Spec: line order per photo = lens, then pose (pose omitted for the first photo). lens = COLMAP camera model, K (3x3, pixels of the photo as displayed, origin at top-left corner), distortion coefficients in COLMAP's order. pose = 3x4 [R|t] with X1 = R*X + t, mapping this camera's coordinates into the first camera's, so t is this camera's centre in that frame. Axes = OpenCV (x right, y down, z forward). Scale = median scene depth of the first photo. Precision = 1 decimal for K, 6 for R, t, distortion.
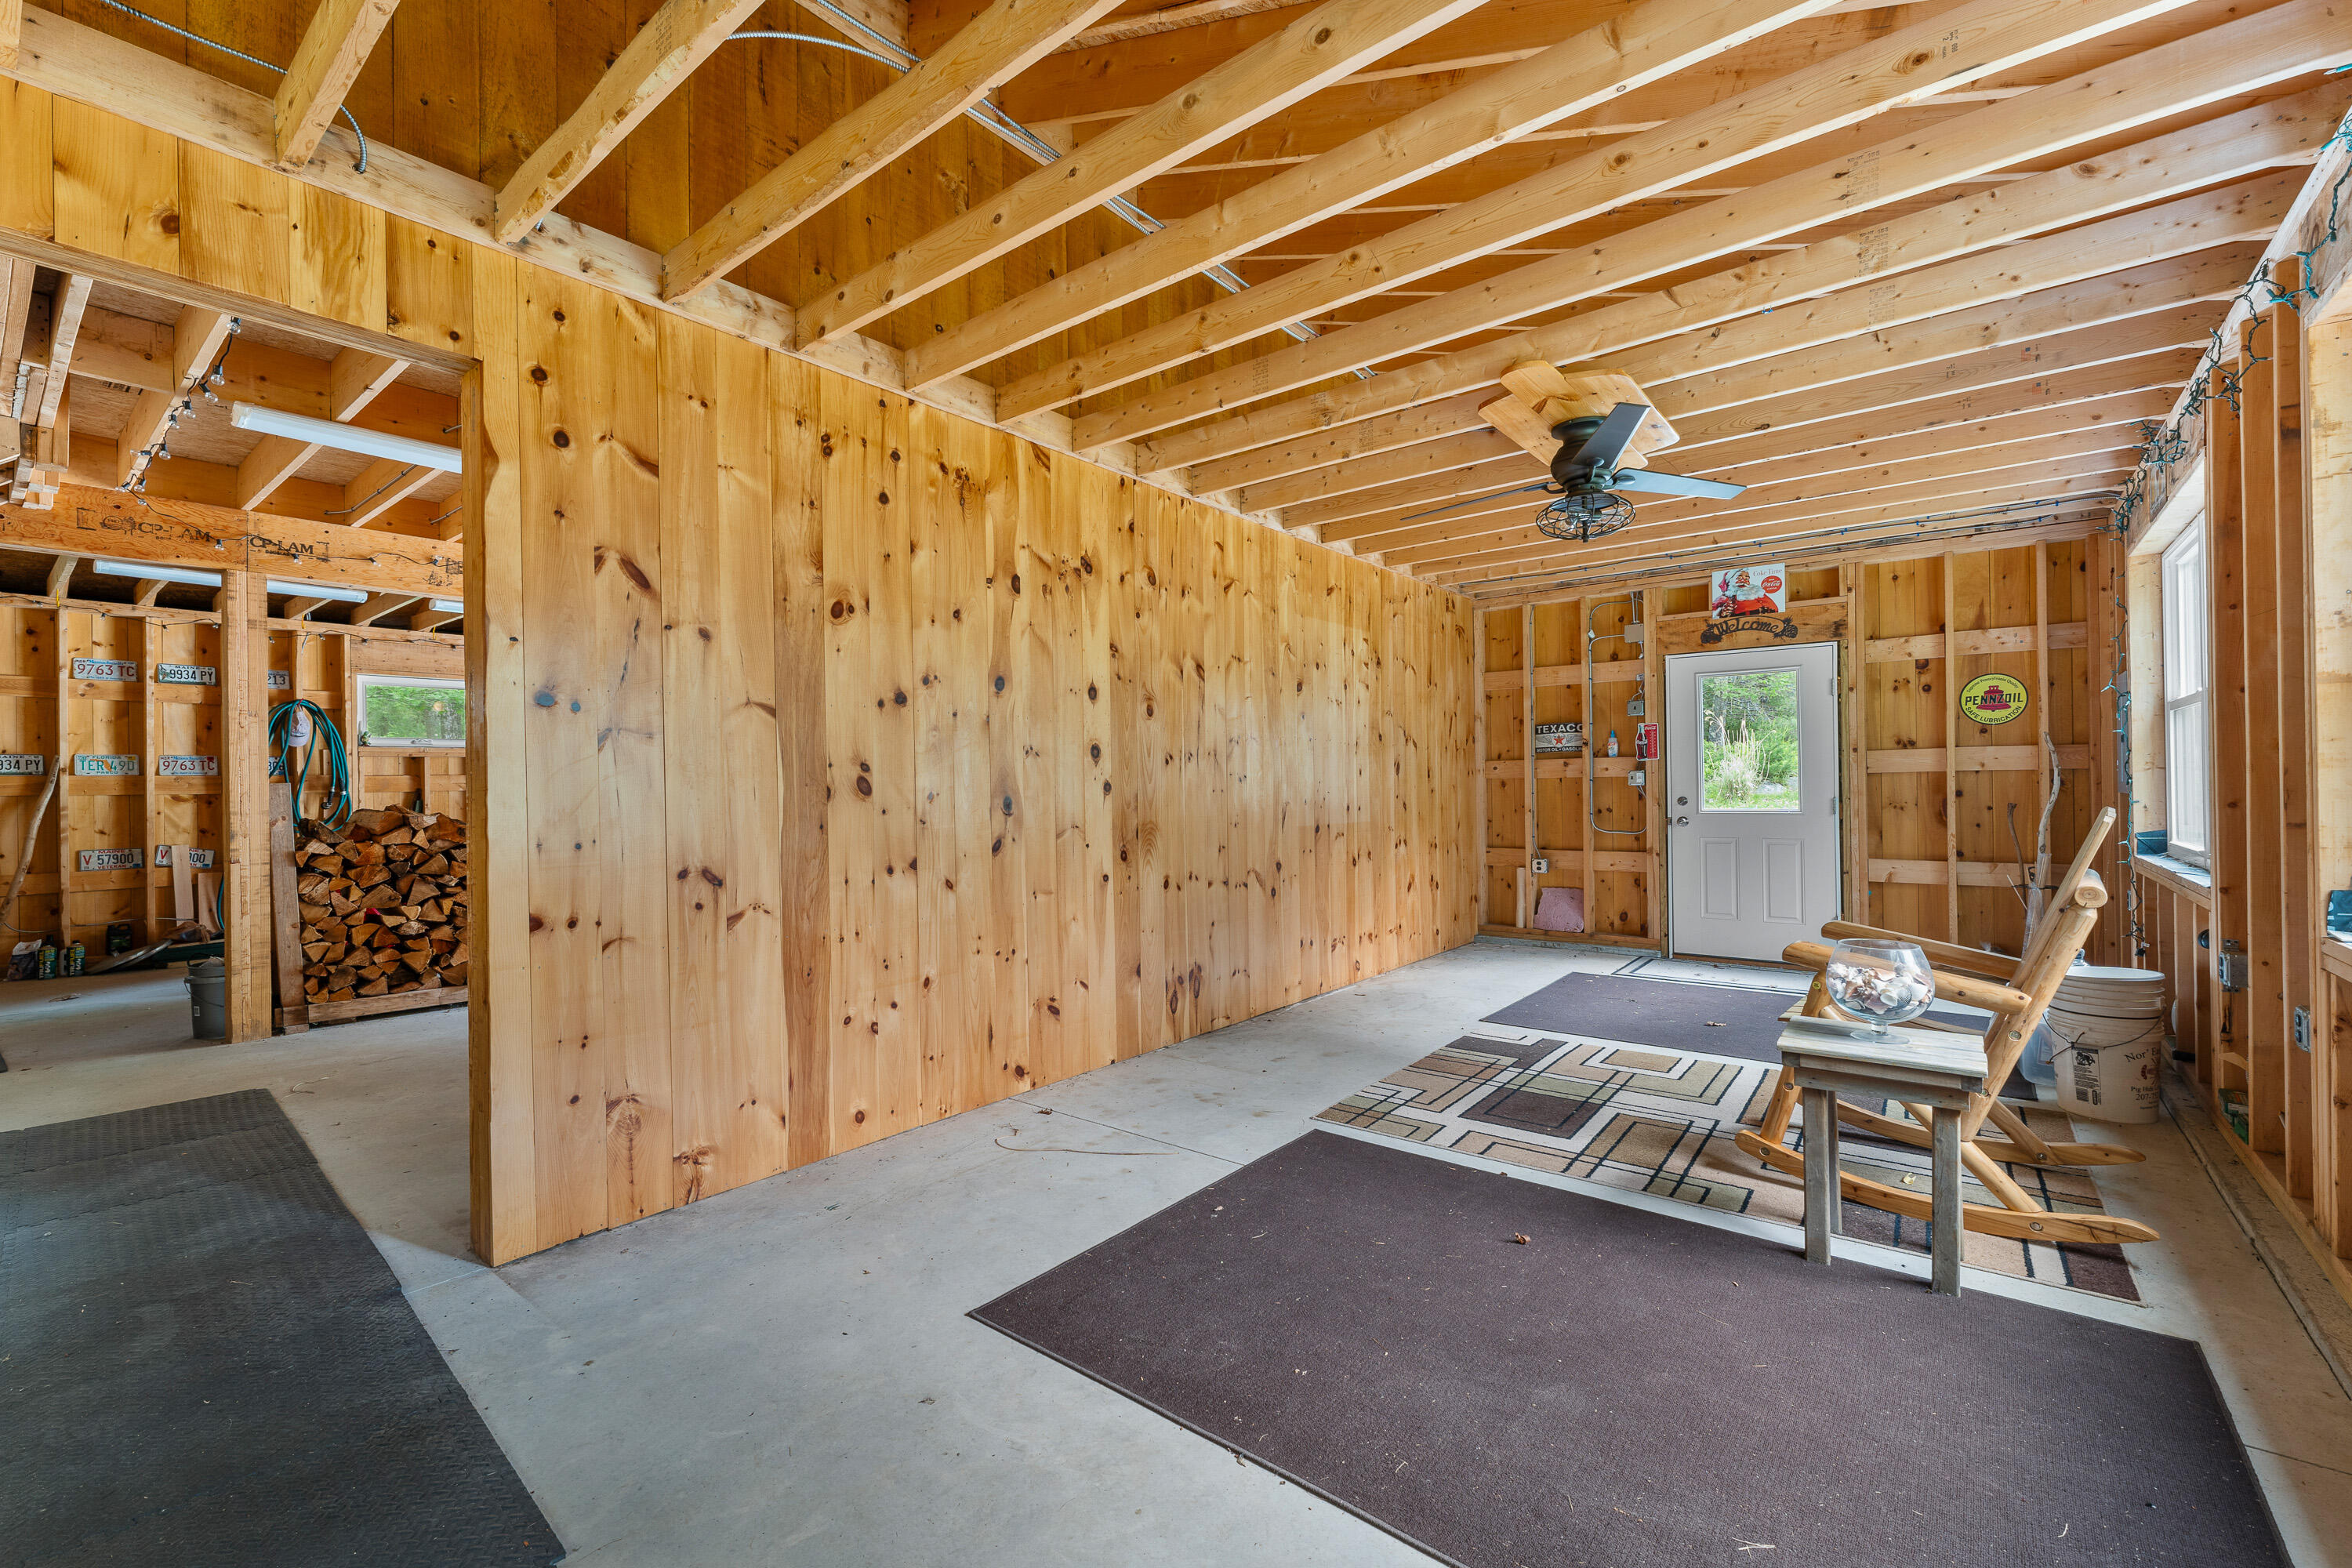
lens RADIAL K [[967.5, 0, 1209.5], [0, 967.5, 783.5], [0, 0, 1]] dist [0.000709, 0.000740]
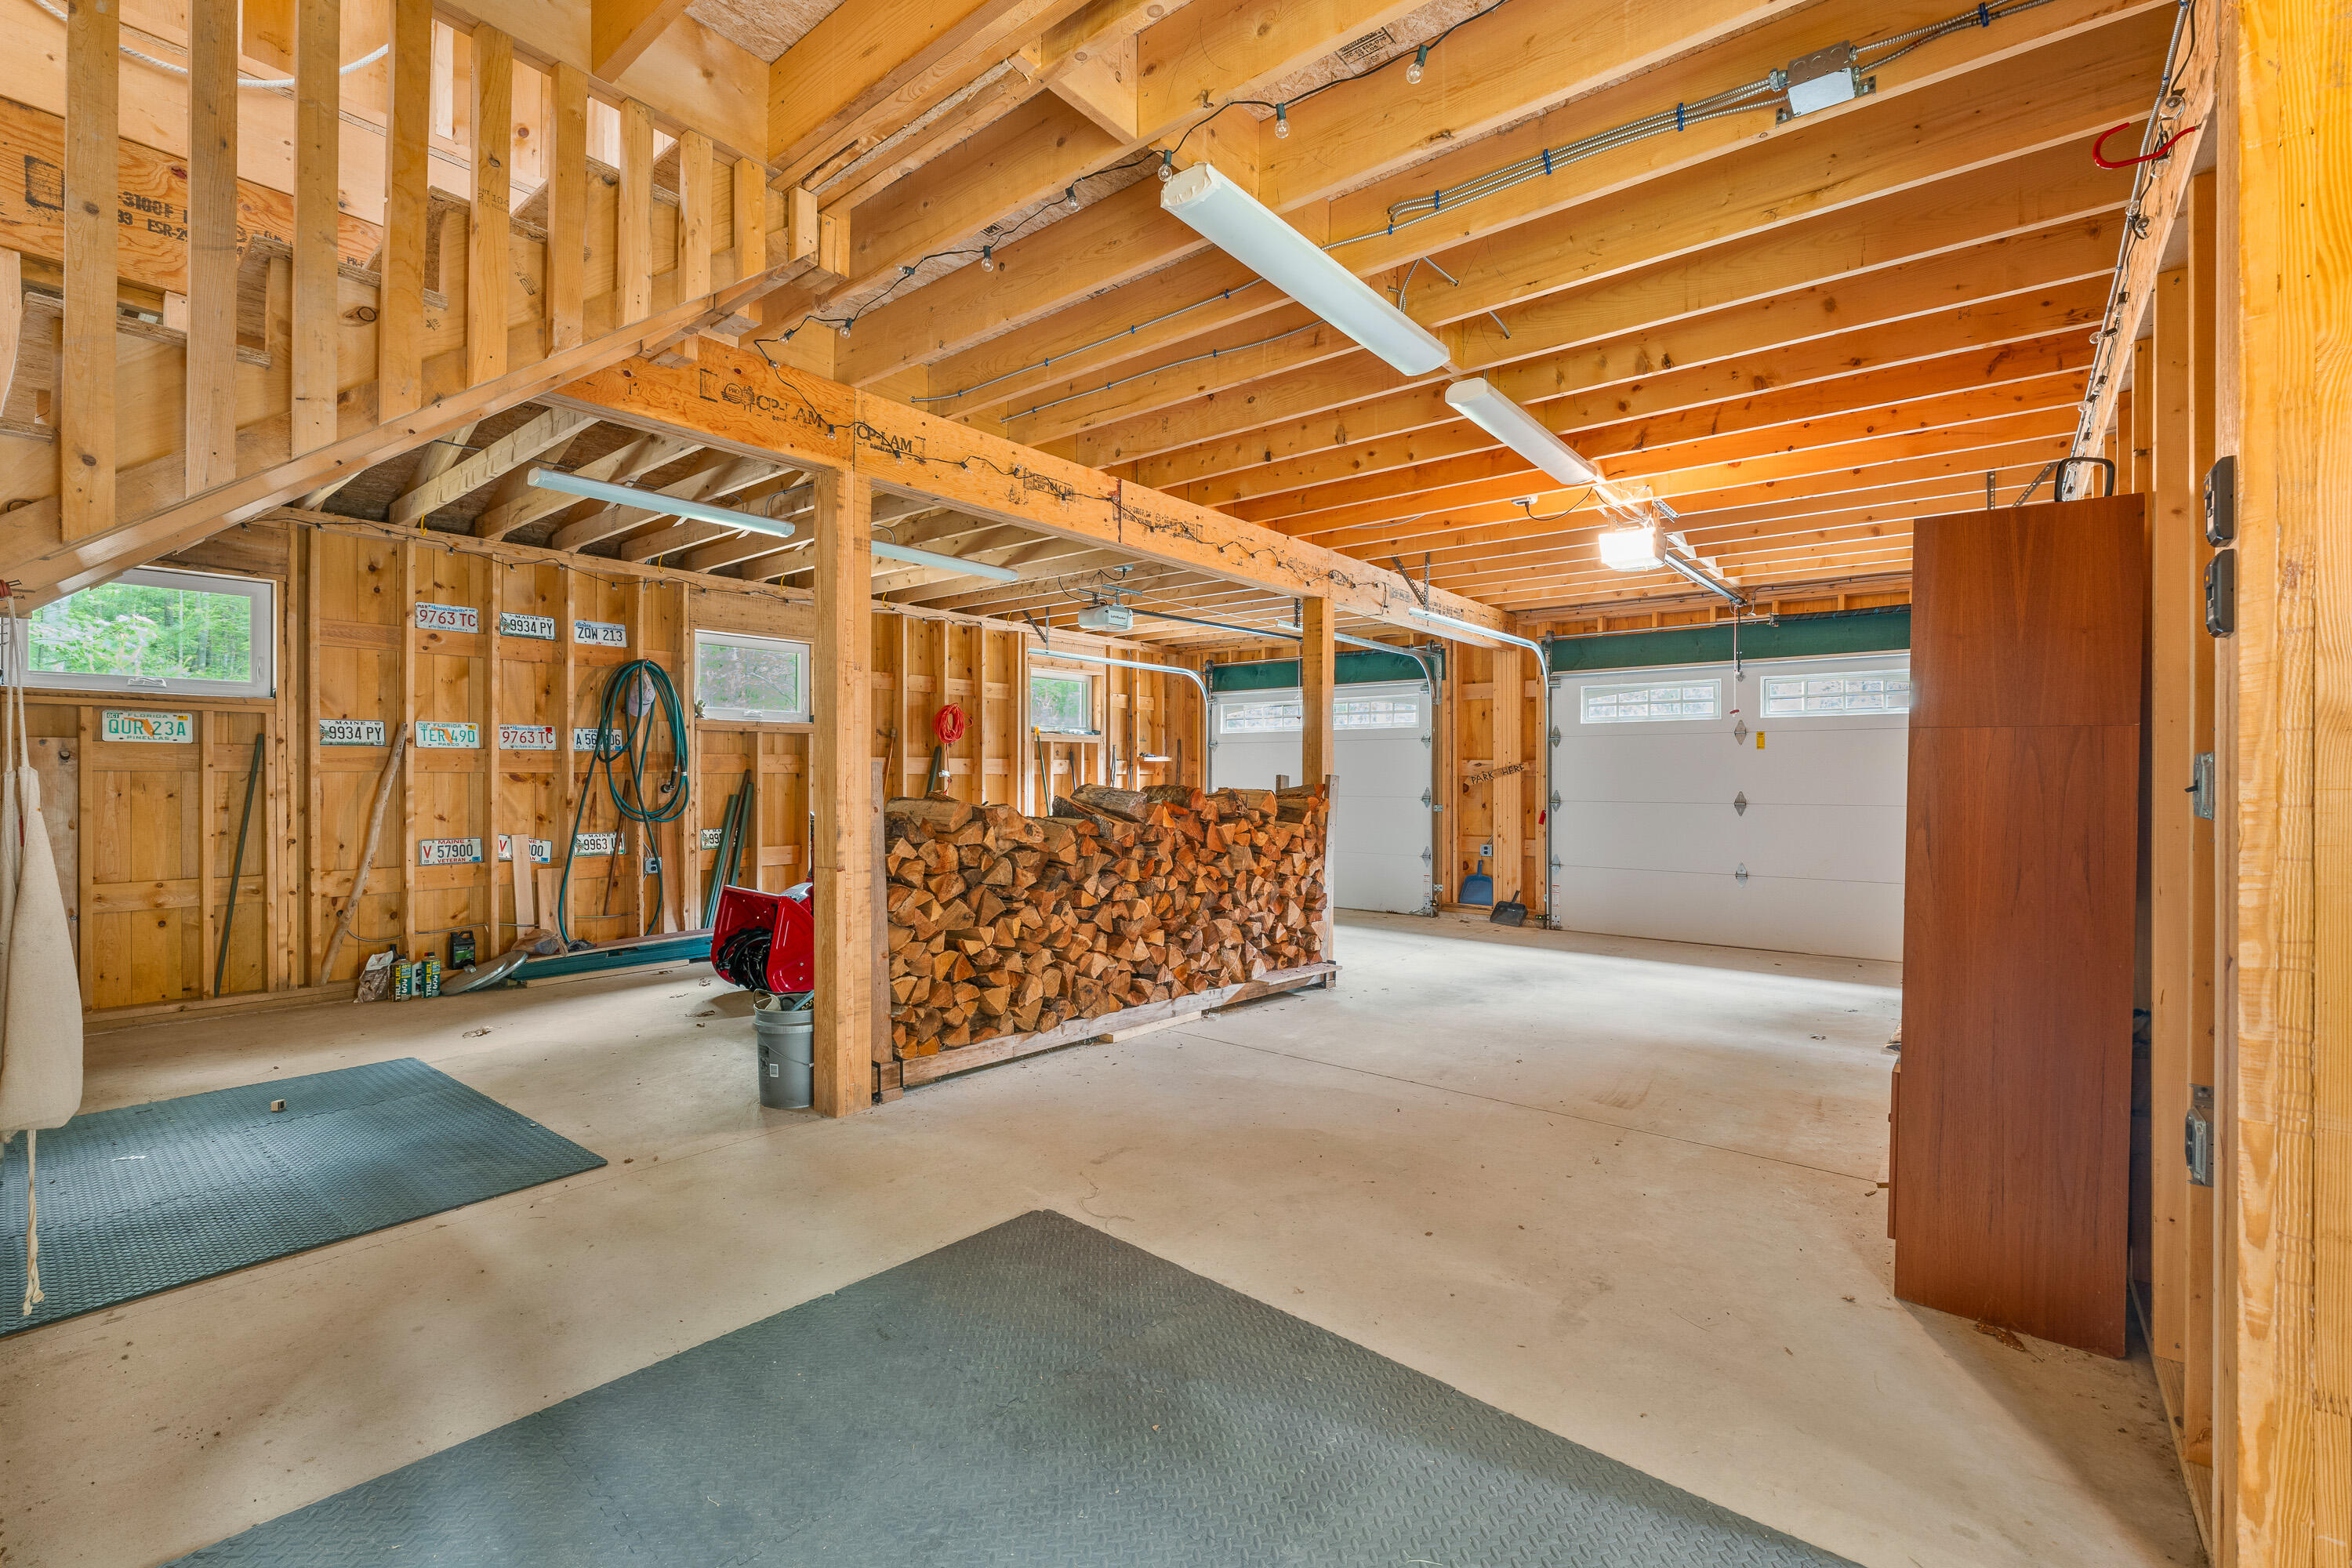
lens RADIAL K [[967.5, 0, 1138.5], [0, 967.5, 779.4], [0, 0, 1]] dist [0.000709, 0.000740]
pose [[0.999820, 0.015932, -0.010340, -0.698818], [-0.015868, 0.999855, 0.006229, 0.004734], [0.010438, -0.006064, 0.999927, 0.247250]]
